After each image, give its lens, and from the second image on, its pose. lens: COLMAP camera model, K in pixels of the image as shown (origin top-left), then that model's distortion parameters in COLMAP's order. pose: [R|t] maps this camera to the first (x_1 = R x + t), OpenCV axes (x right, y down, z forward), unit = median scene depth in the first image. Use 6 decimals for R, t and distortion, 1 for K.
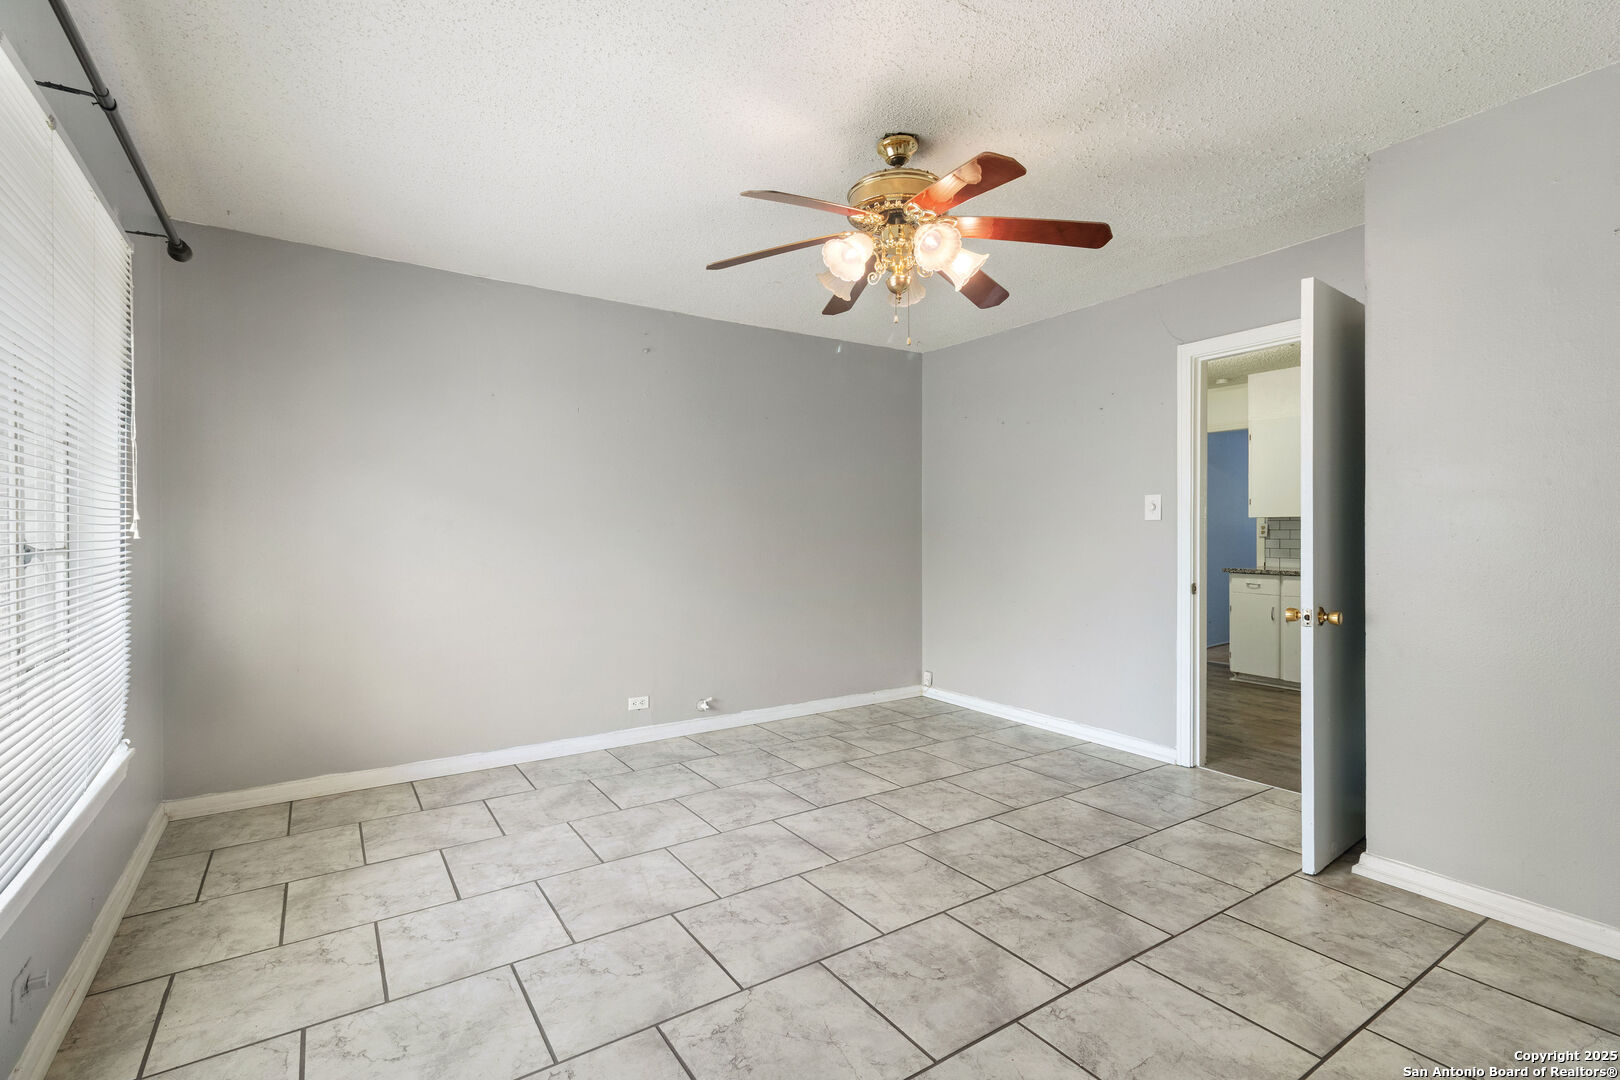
lens RADIAL K [[758.1, 0, 806.9], [0, 758.1, 535.0], [0, 0, 1]] dist [0.000144, -0.000053]
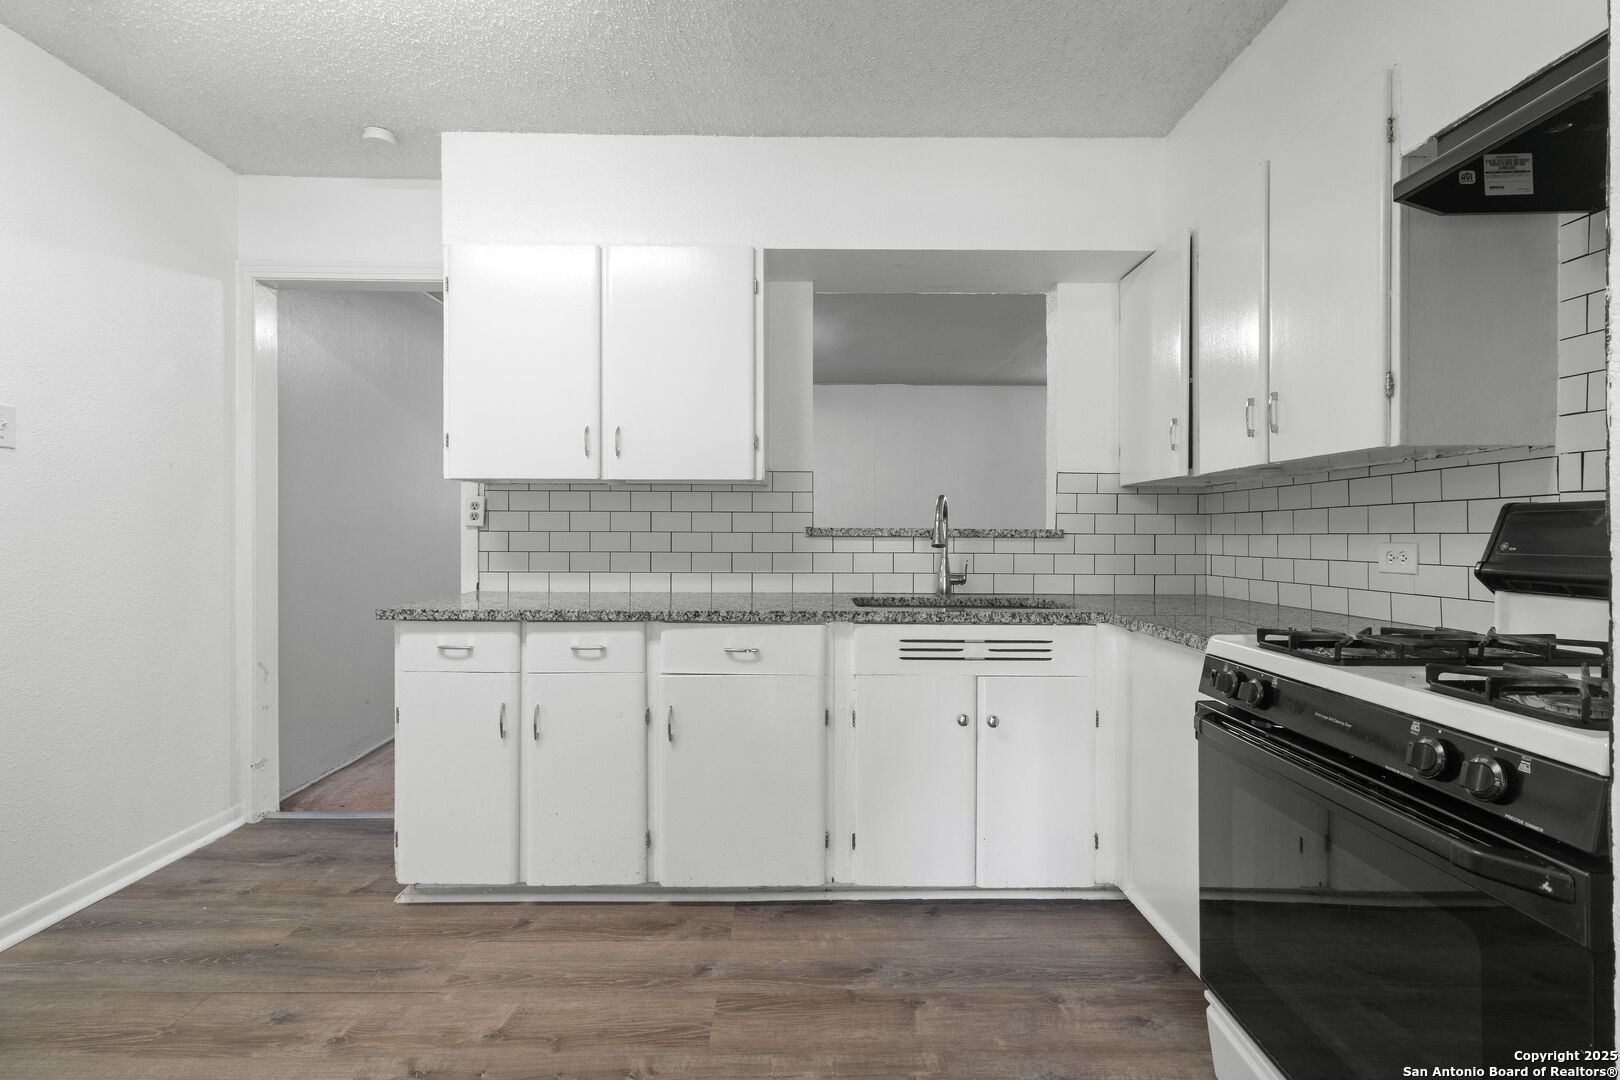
lens RADIAL K [[758.1, 0, 804.9], [0, 758.1, 530.5], [0, 0, 1]] dist [0.000144, -0.000053]
pose [[0.556749, 0.005514, 0.830663, 0.357538], [0.000127, 0.999977, -0.006723, 0.008021], [-0.830681, 0.003848, 0.556736, 0.620289]]
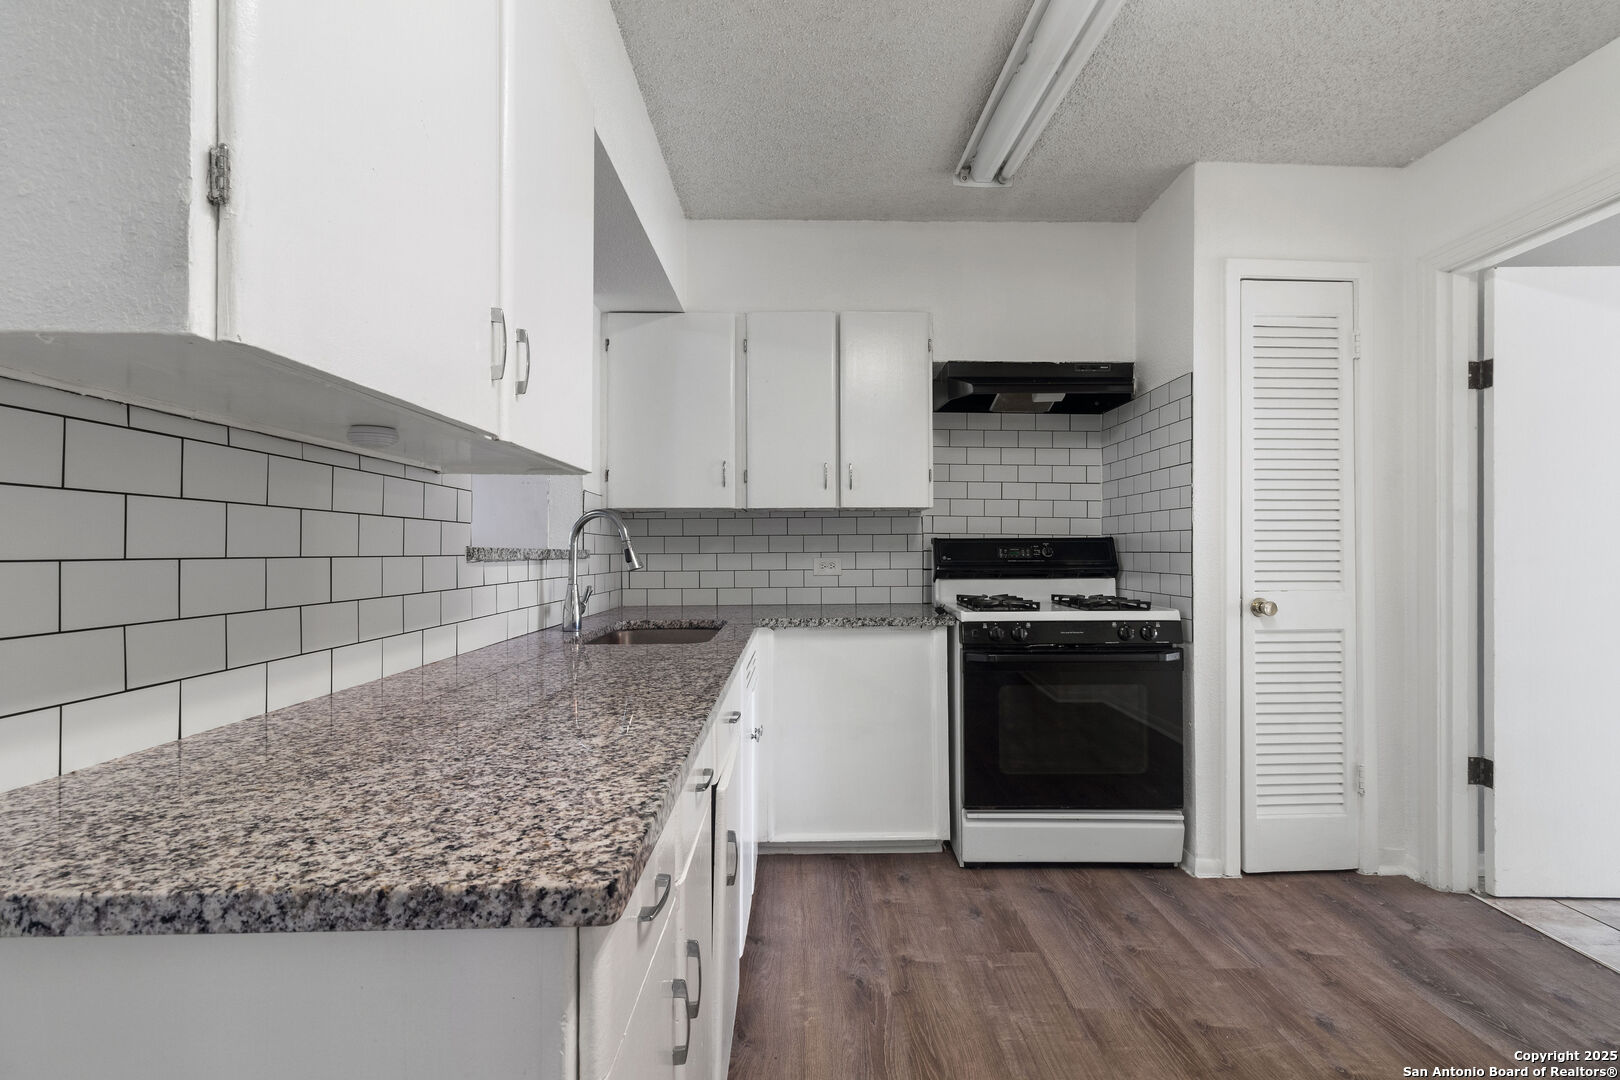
lens RADIAL K [[758.1, 0, 815.4], [0, 758.1, 546.9], [0, 0, 1]] dist [0.000144, -0.000053]
pose [[-0.848543, 0.003182, 0.529117, 0.457023], [0.003294, 0.999994, -0.000731, 0.004418], [-0.529117, 0.001123, -0.848548, 0.977431]]
